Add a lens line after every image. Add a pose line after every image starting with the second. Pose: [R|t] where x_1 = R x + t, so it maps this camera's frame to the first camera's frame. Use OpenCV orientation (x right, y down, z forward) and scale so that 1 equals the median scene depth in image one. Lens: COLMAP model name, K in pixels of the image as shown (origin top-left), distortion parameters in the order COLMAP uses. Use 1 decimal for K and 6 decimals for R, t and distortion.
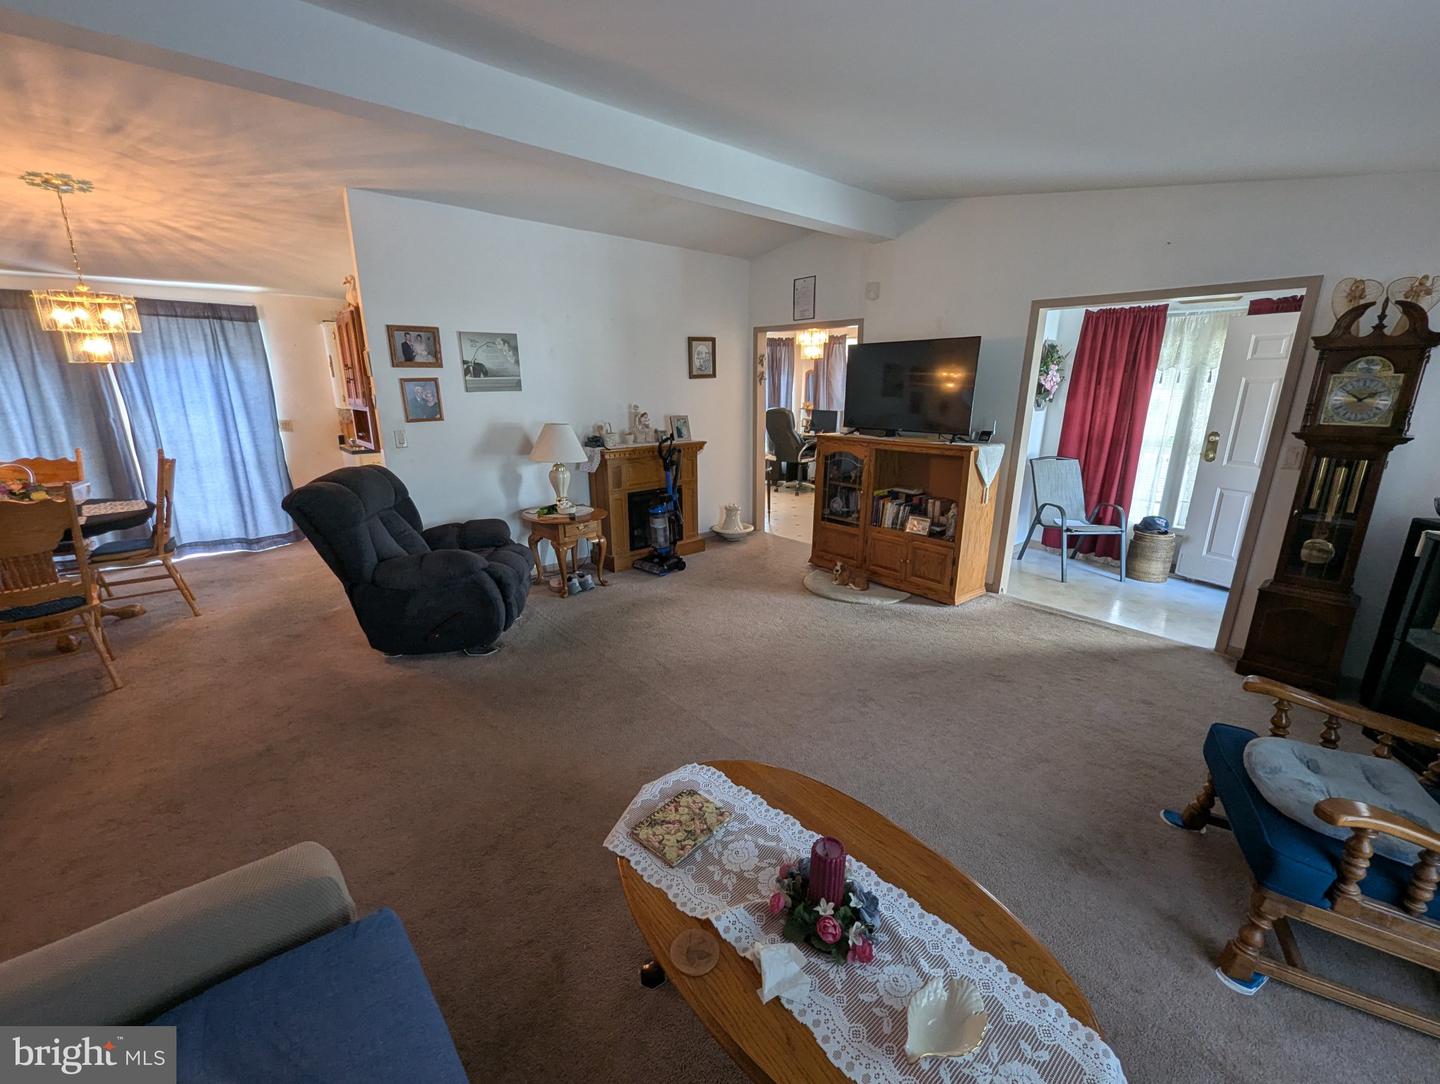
lens RADIAL K [[594.7, 0, 725.0], [0, 594.7, 544.8], [0, 0, 1]] dist [-0.002366, -0.000265]
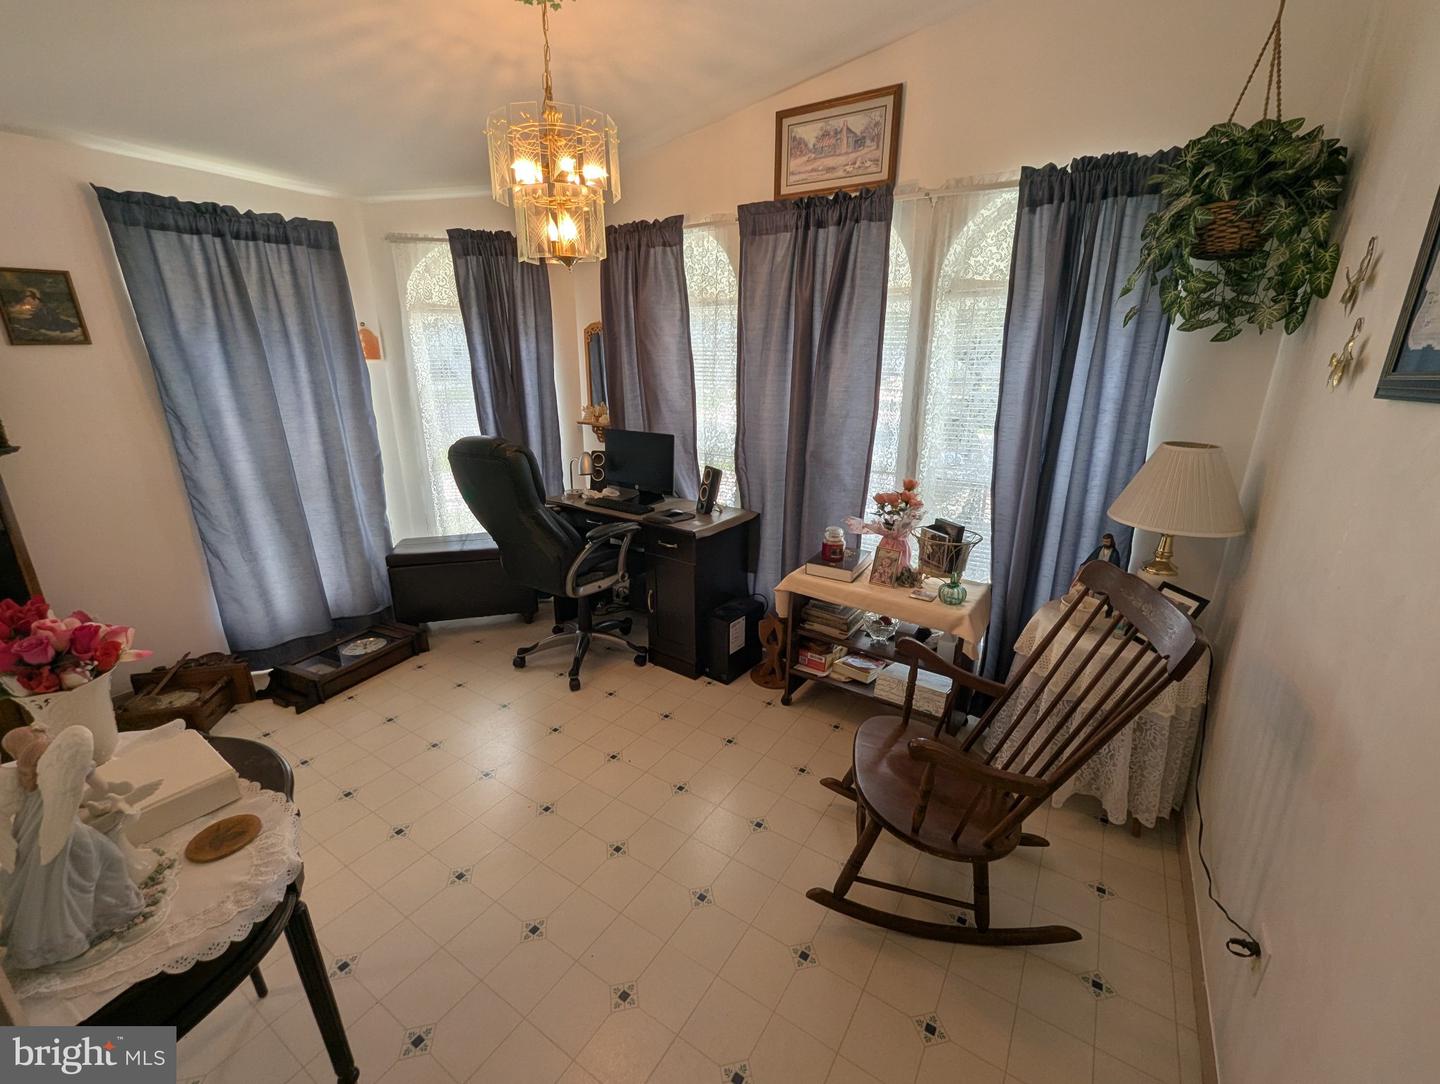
lens RADIAL K [[598.4, 0, 726.1], [0, 598.4, 542.4], [0, 0, 1]] dist [-0.000795, 0.000529]
pose [[0.960694, -0.079293, 0.266043, 0.227193], [0.071207, 0.996662, 0.039918, -0.330173], [-0.268321, -0.019405, 0.963134, 1.229074]]
